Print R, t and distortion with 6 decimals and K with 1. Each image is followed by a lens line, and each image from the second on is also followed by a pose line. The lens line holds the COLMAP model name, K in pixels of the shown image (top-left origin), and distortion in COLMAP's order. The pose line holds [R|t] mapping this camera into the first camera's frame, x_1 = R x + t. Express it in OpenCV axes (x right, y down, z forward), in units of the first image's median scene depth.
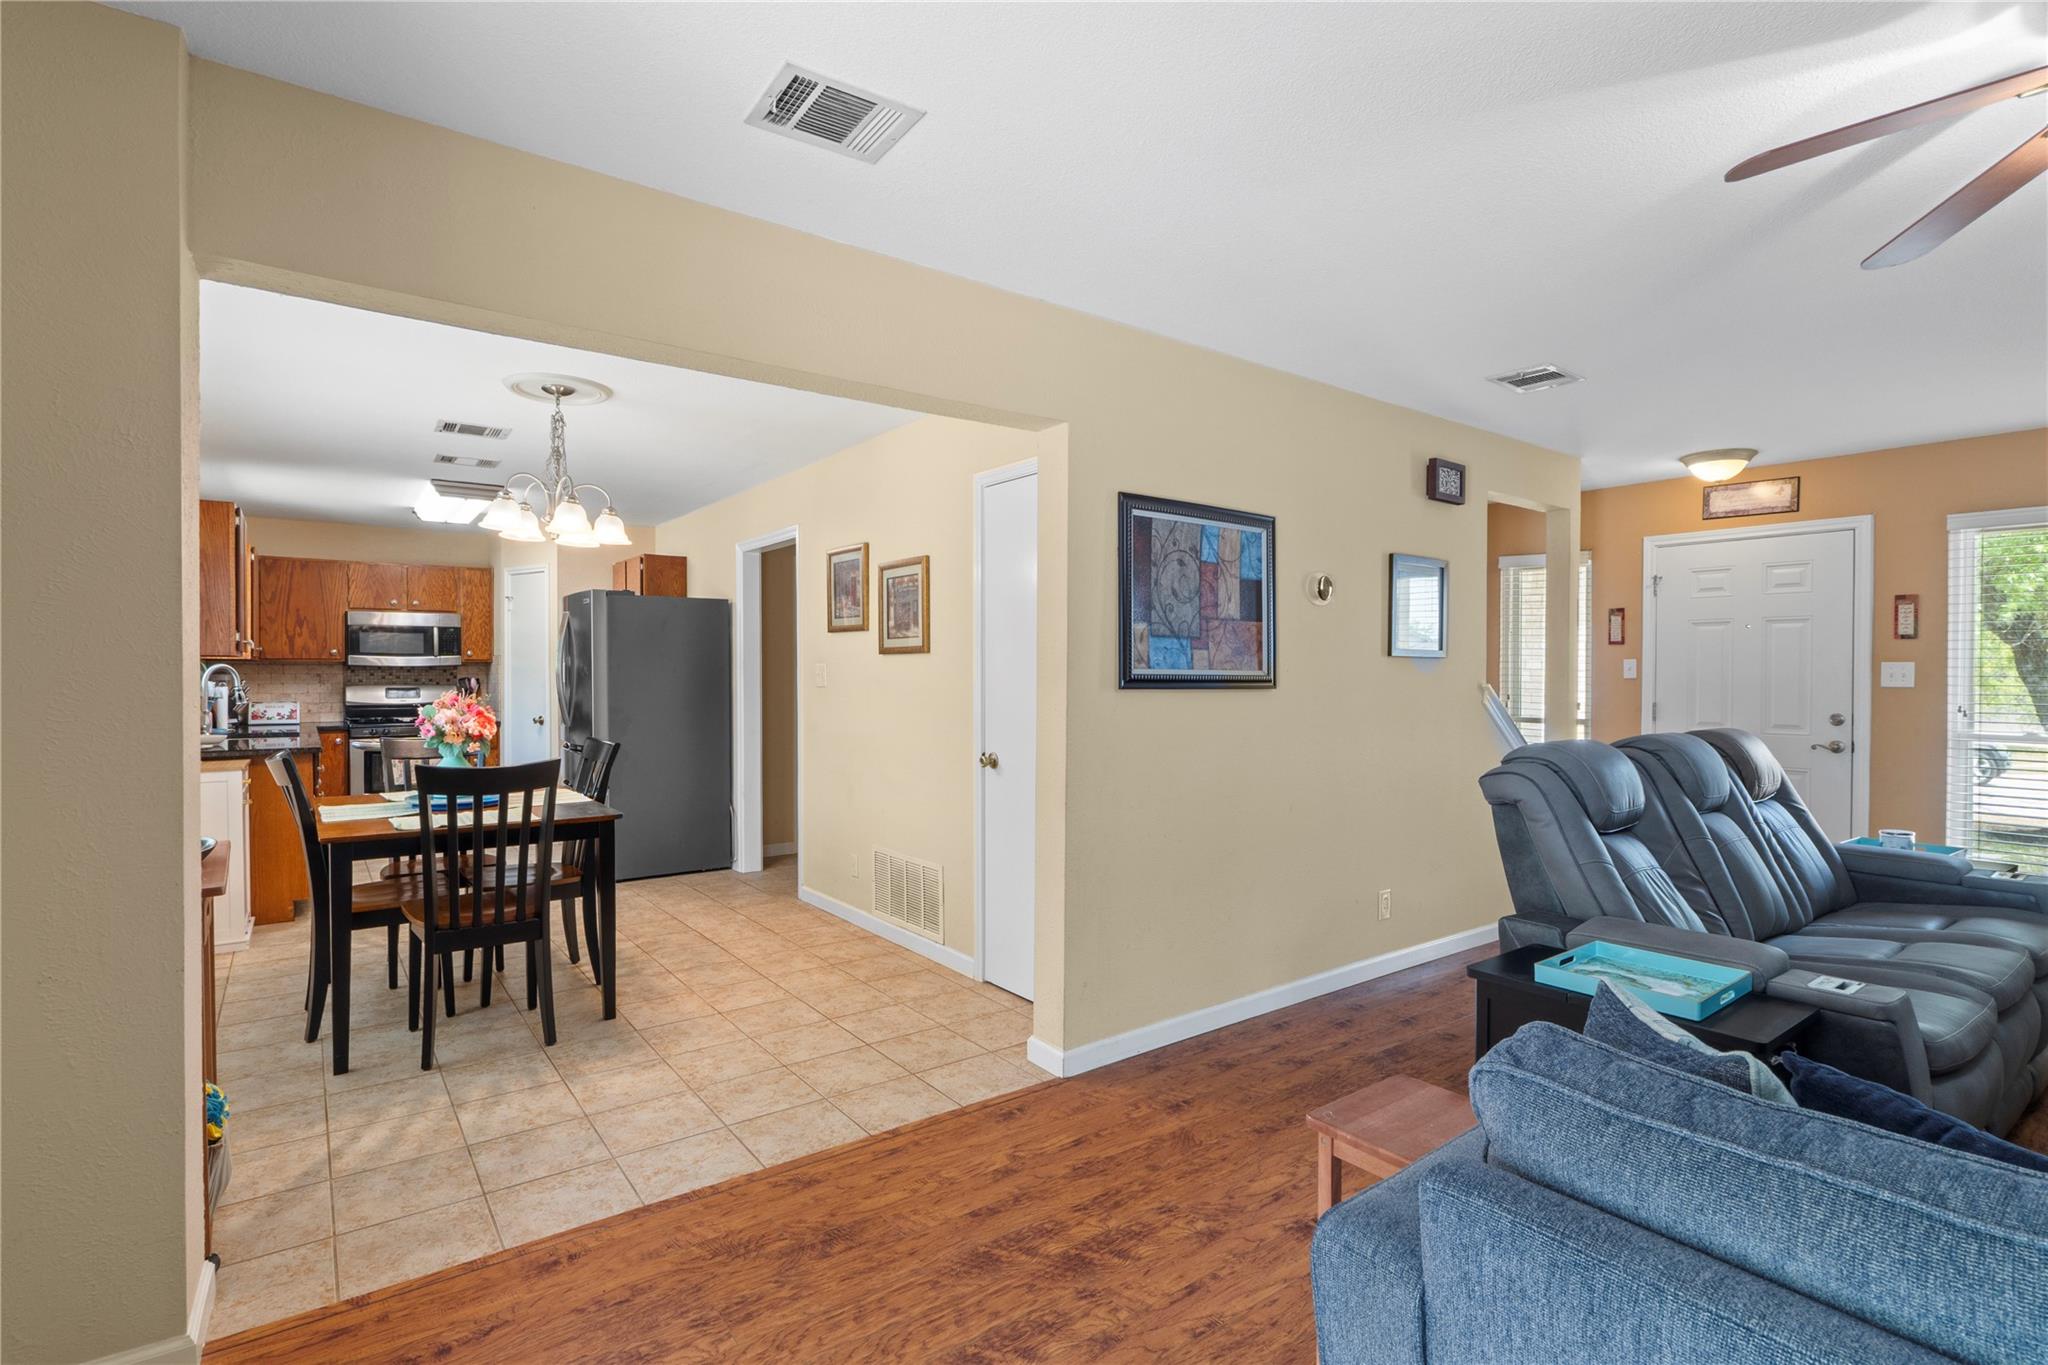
lens RADIAL K [[972.7, 0, 1020.5], [0, 972.7, 685.5], [0, 0, 1]] dist [-0.008696, 0.001578]
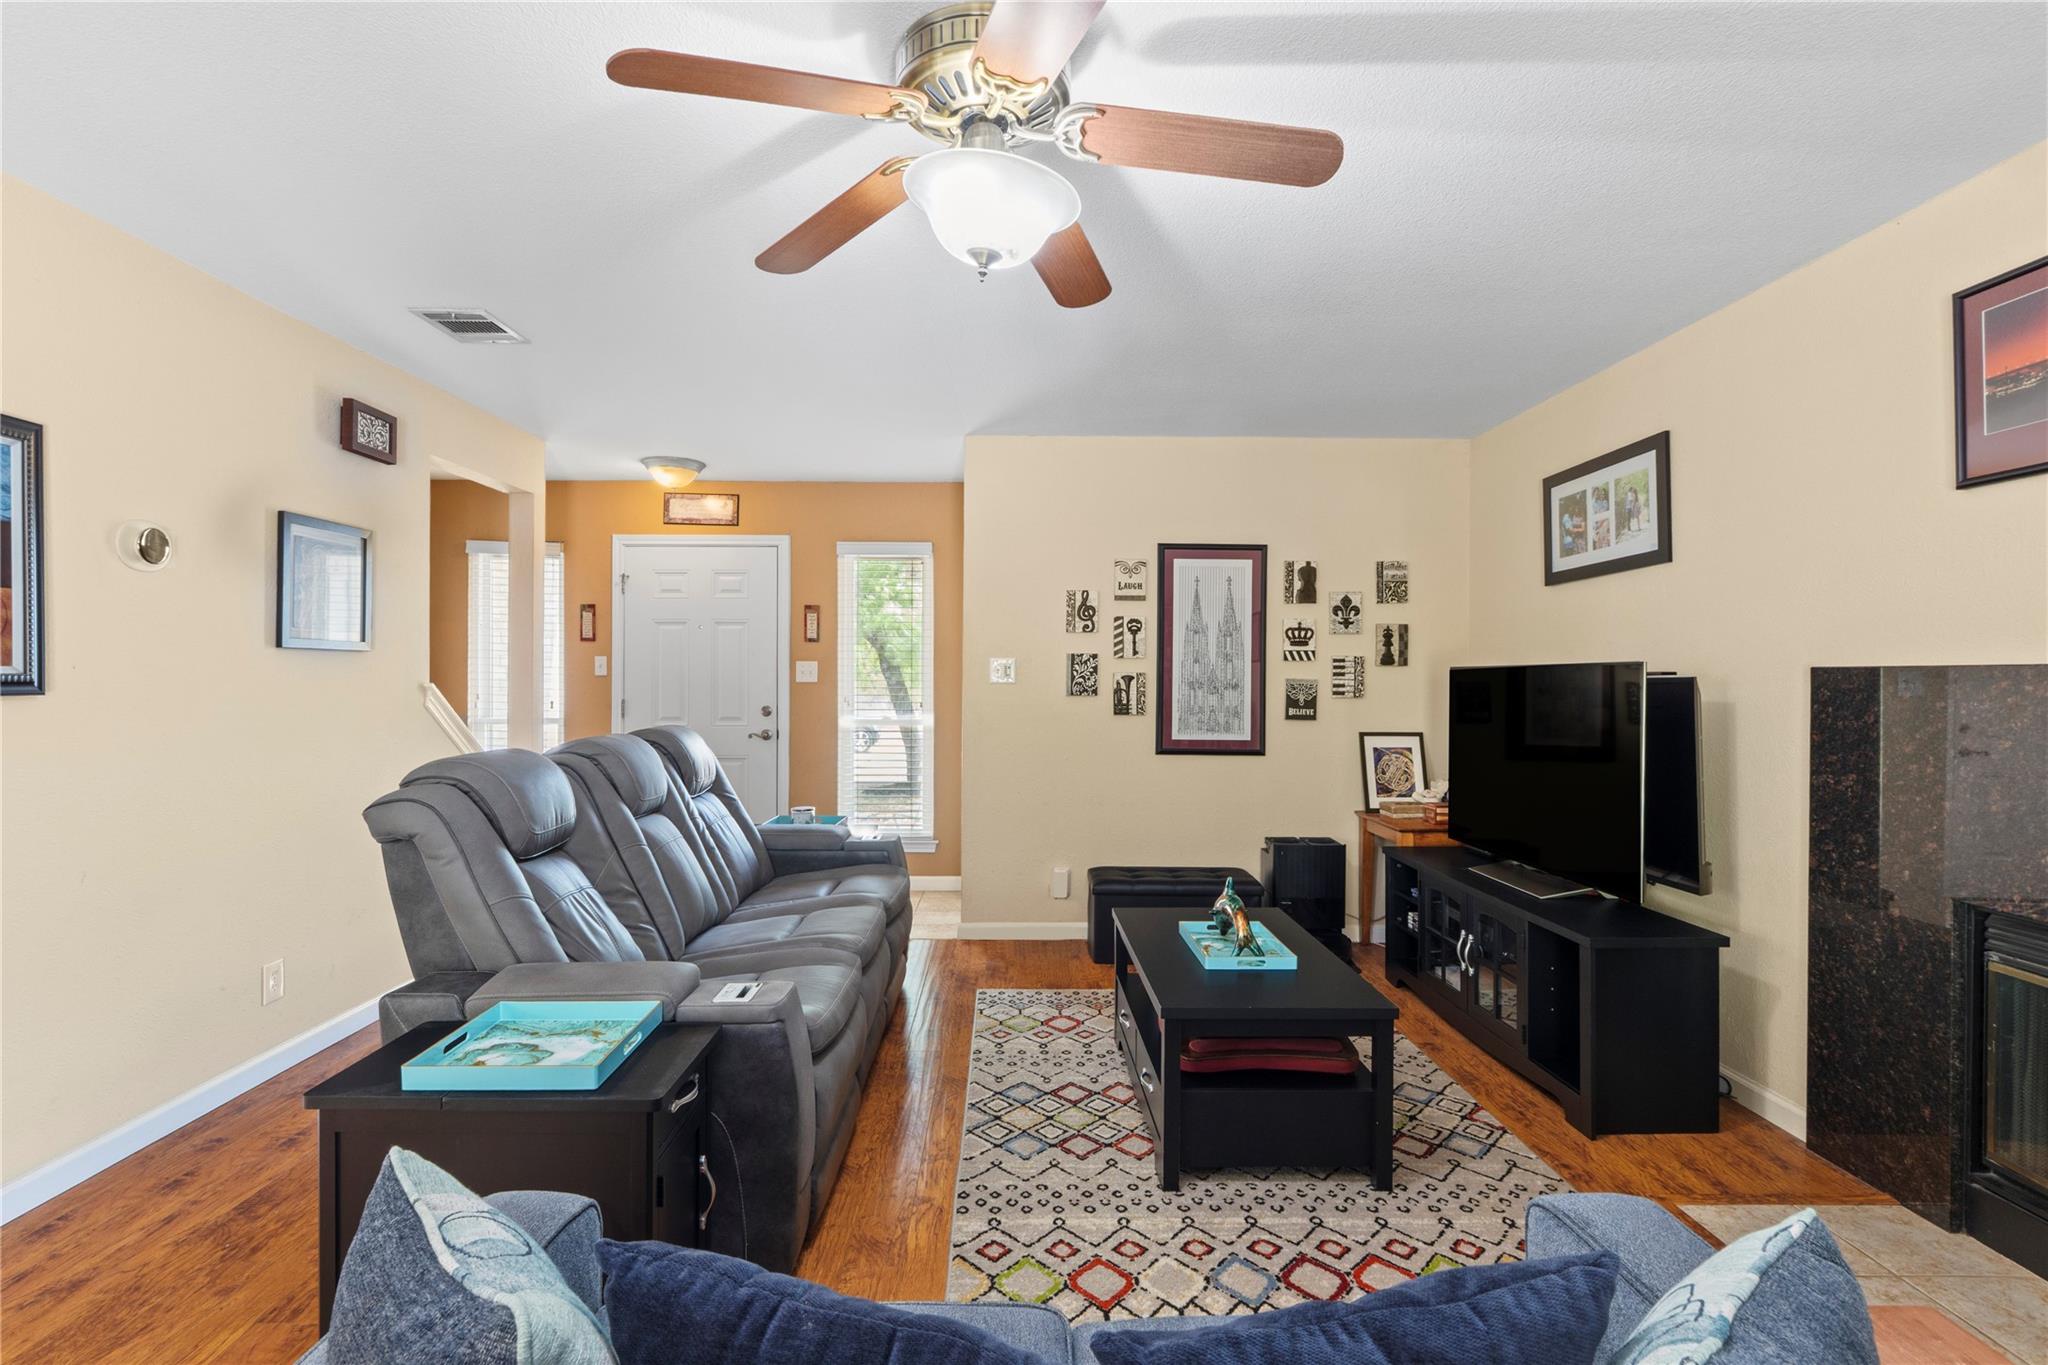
lens RADIAL K [[972.7, 0, 1018.2], [0, 972.7, 668.5], [0, 0, 1]] dist [-0.008696, 0.001578]
pose [[0.590488, 0.003074, 0.807041, 0.118138], [0.008338, 0.999916, -0.009909, -0.001892], [-0.807004, 0.012581, 0.590412, 0.102970]]
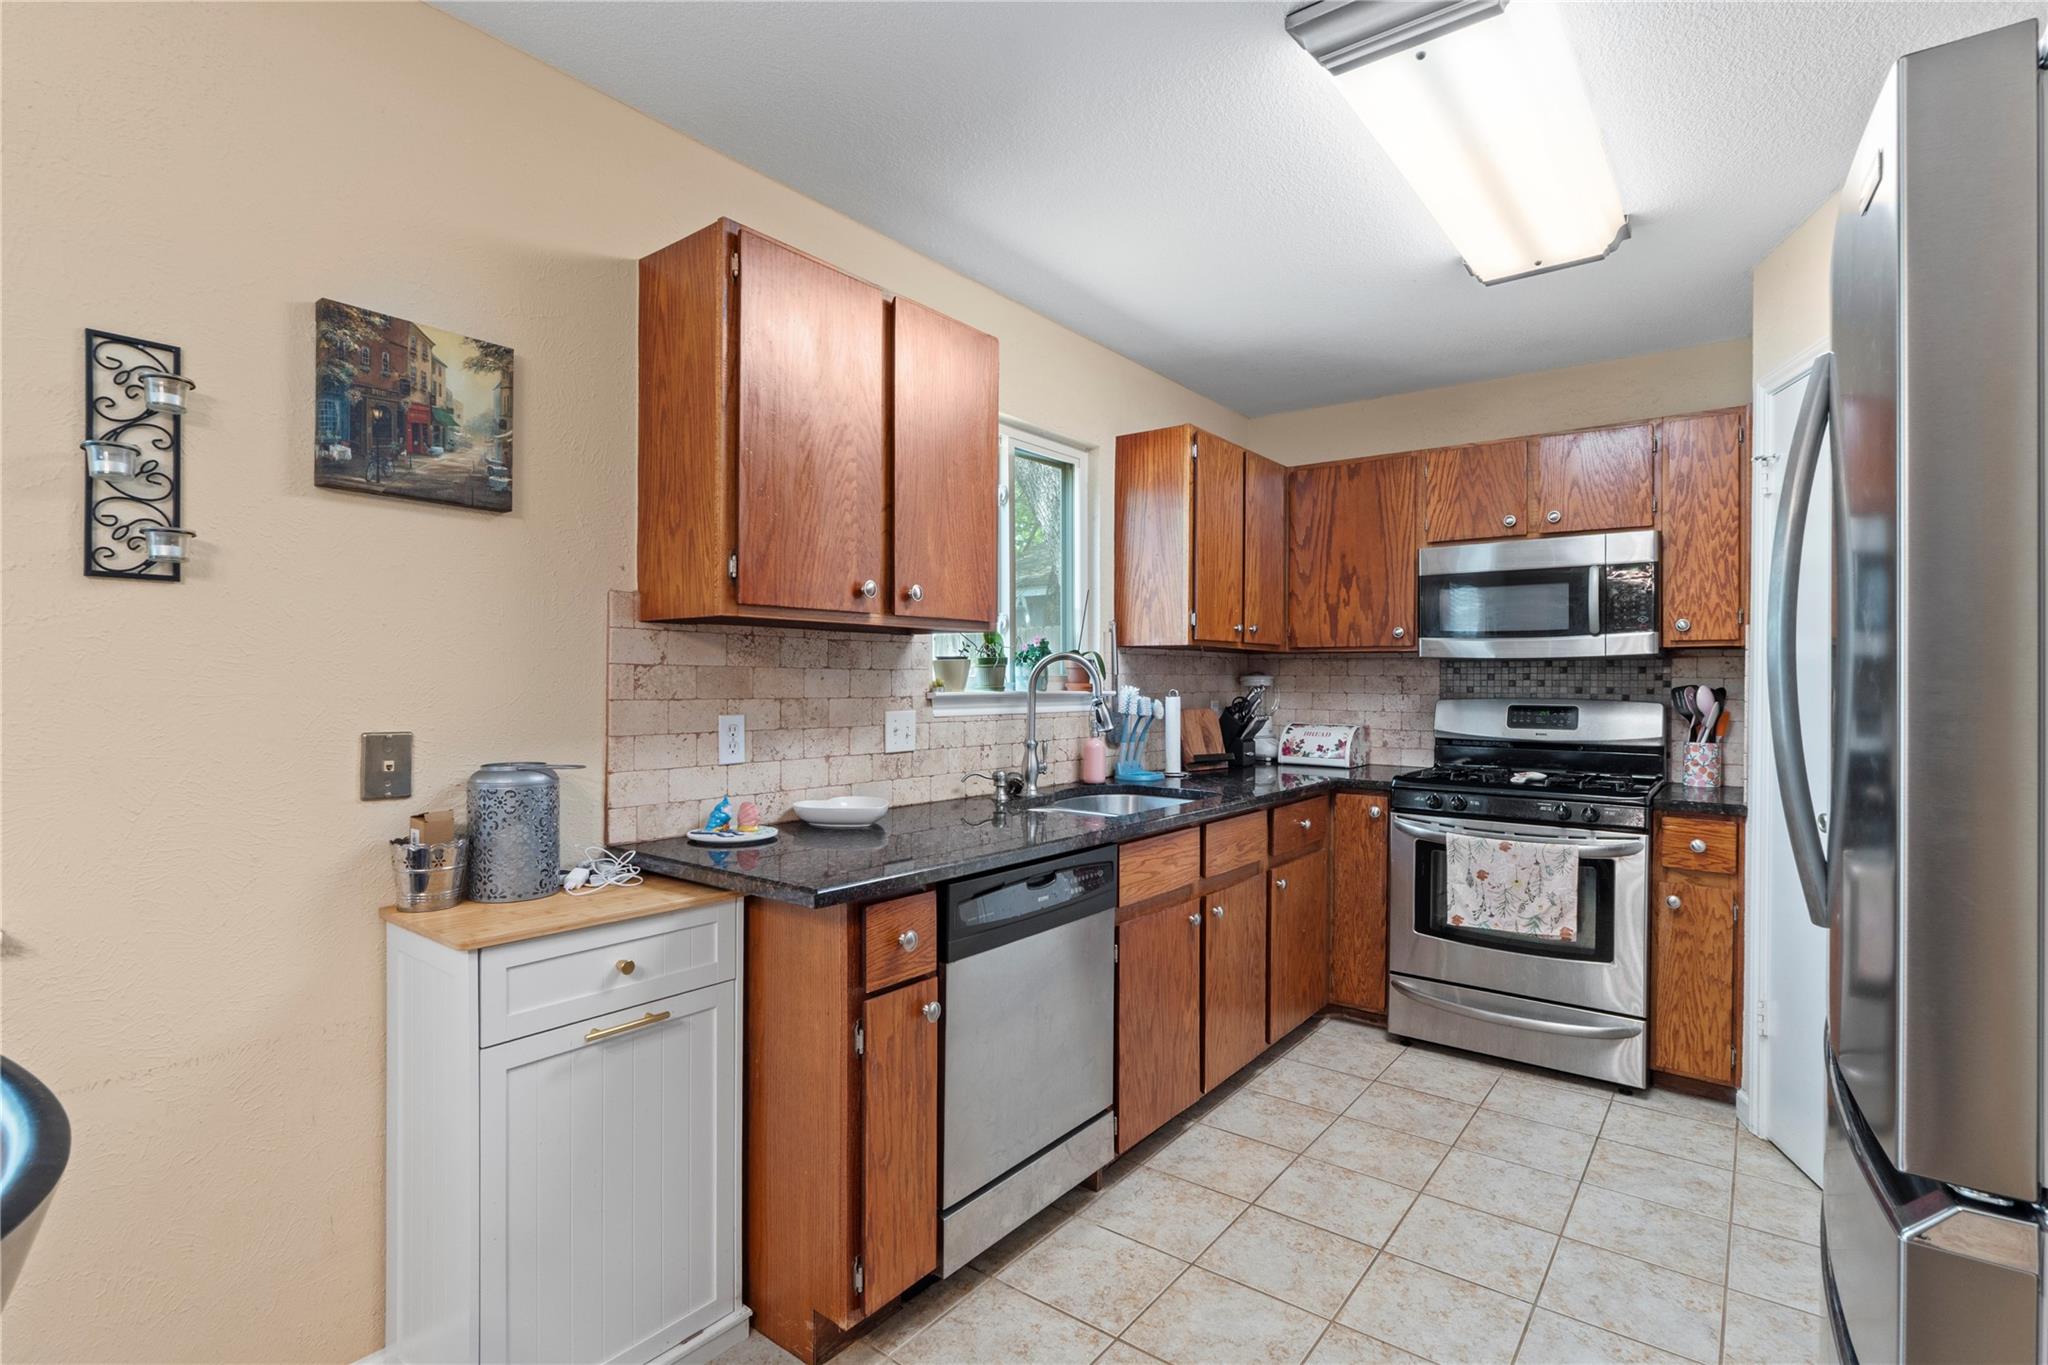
lens RADIAL K [[972.7, 0, 1013.1], [0, 972.7, 680.9], [0, 0, 1]] dist [-0.008696, 0.001578]
pose [[0.265075, 0.002113, -0.964226, -0.491691], [-0.018384, 0.999827, -0.002863, -0.007054], [0.964053, 0.018485, 0.265068, 1.219966]]
